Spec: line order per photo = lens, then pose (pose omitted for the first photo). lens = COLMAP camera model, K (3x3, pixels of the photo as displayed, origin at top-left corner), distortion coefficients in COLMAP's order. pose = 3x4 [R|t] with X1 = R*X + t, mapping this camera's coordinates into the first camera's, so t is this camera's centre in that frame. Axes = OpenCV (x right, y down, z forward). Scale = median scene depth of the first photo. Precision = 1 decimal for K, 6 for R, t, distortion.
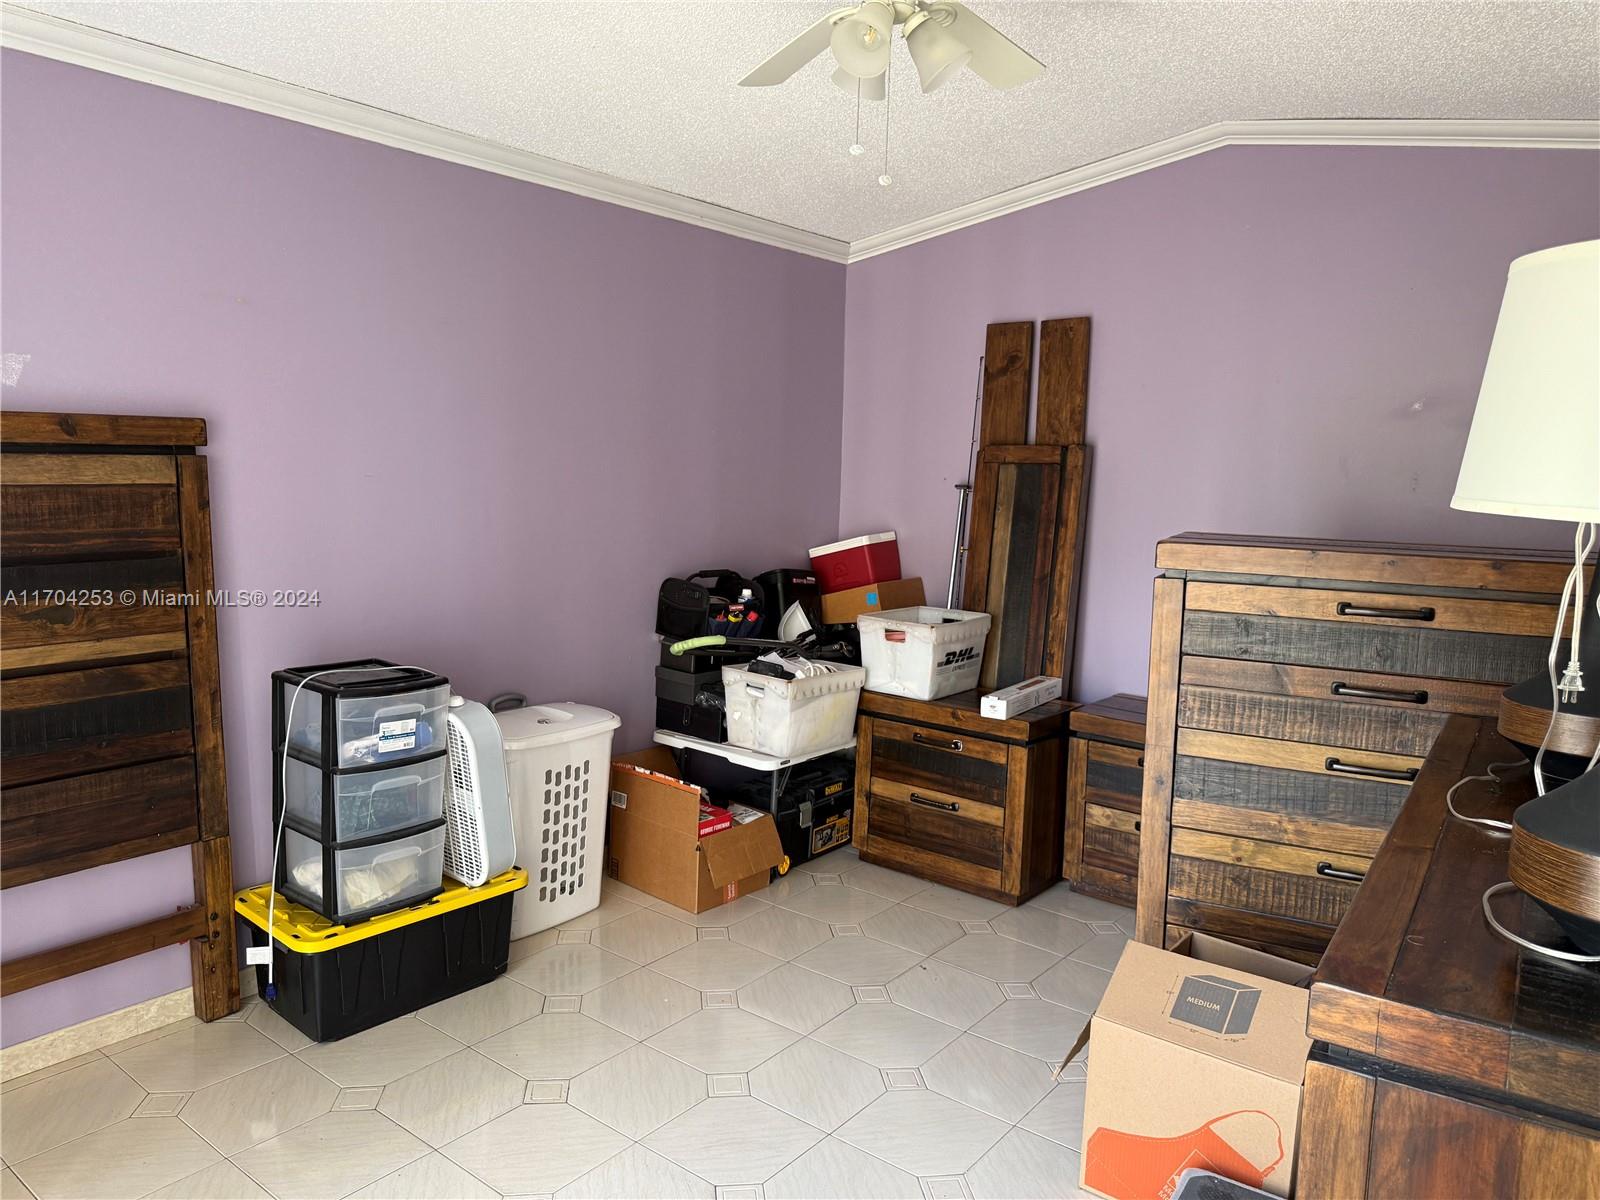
lens RADIAL K [[1129.0, 0, 802.6], [0, 1129.0, 592.6], [0, 0, 1]] dist [0.050377, -0.081685]
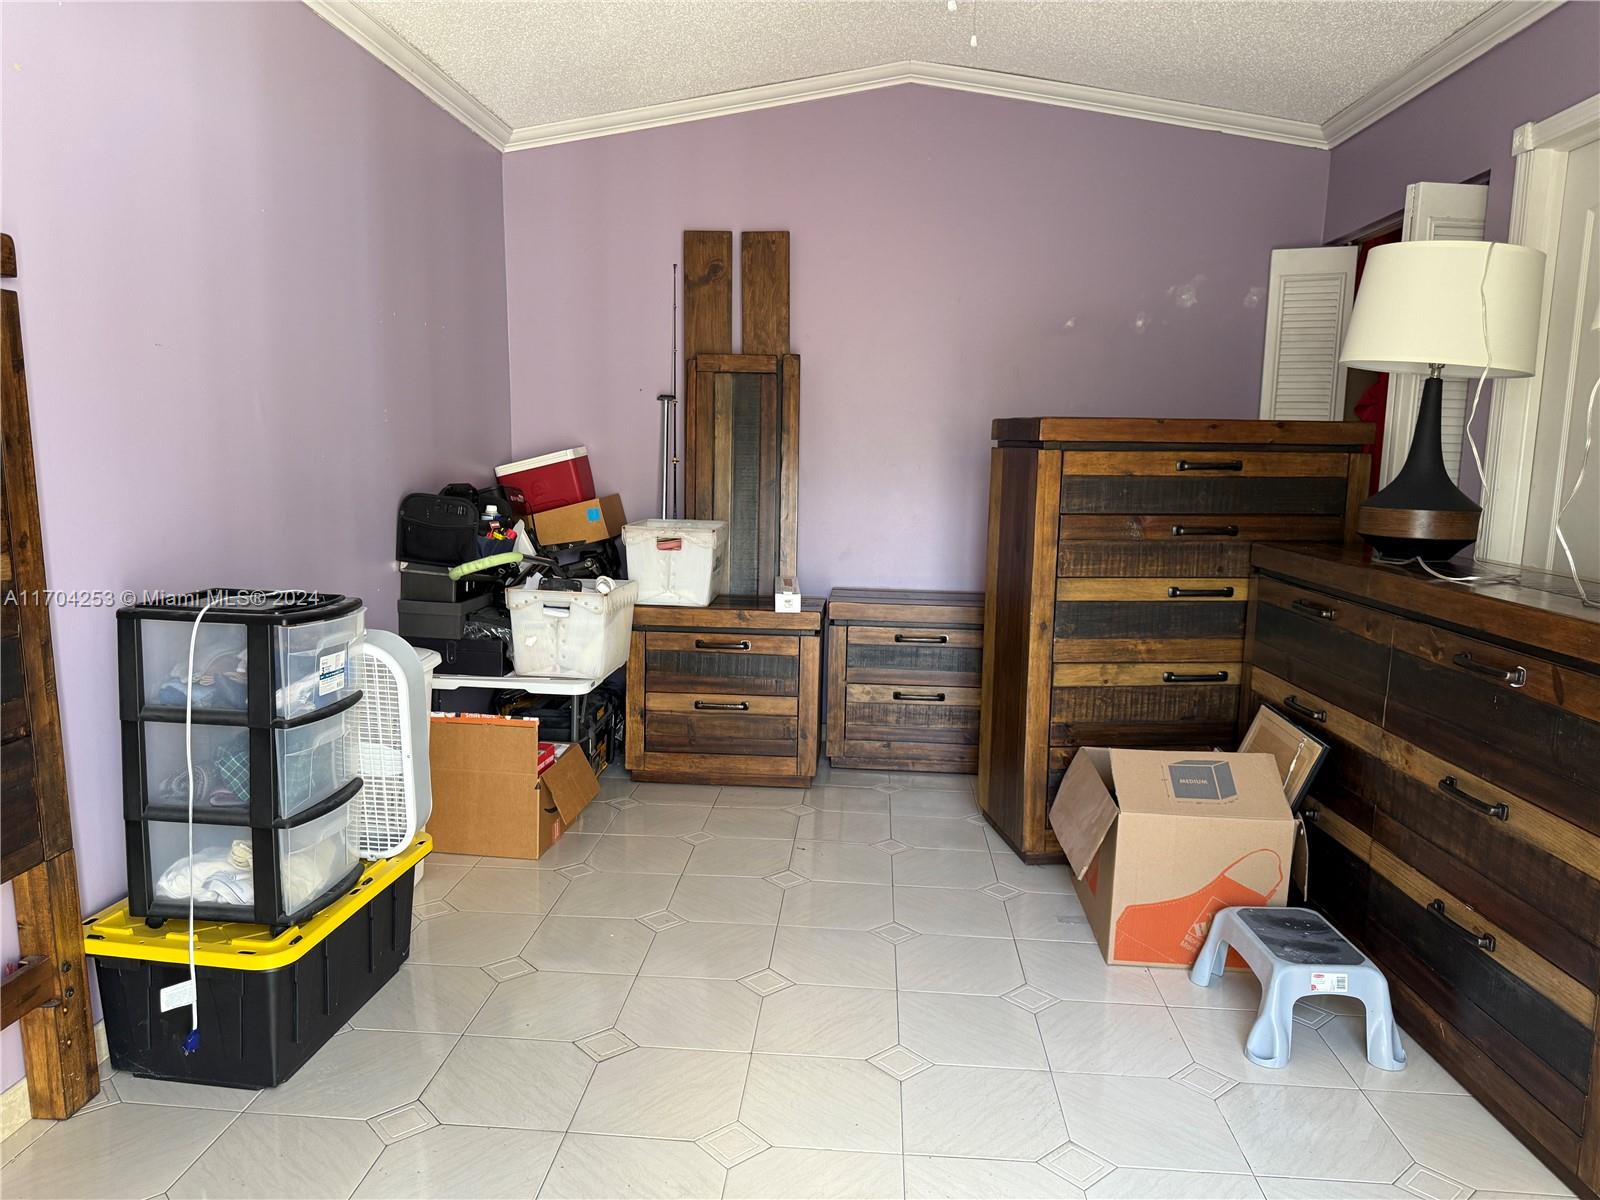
lens RADIAL K [[1129.0, 0, 805.4], [0, 1129.0, 603.9], [0, 0, 1]] dist [0.050377, -0.081685]
pose [[0.822671, -0.092174, 0.560997, -0.395406], [0.069864, 0.995681, 0.061142, 0.040961], [-0.564209, -0.011106, 0.825557, 0.135566]]
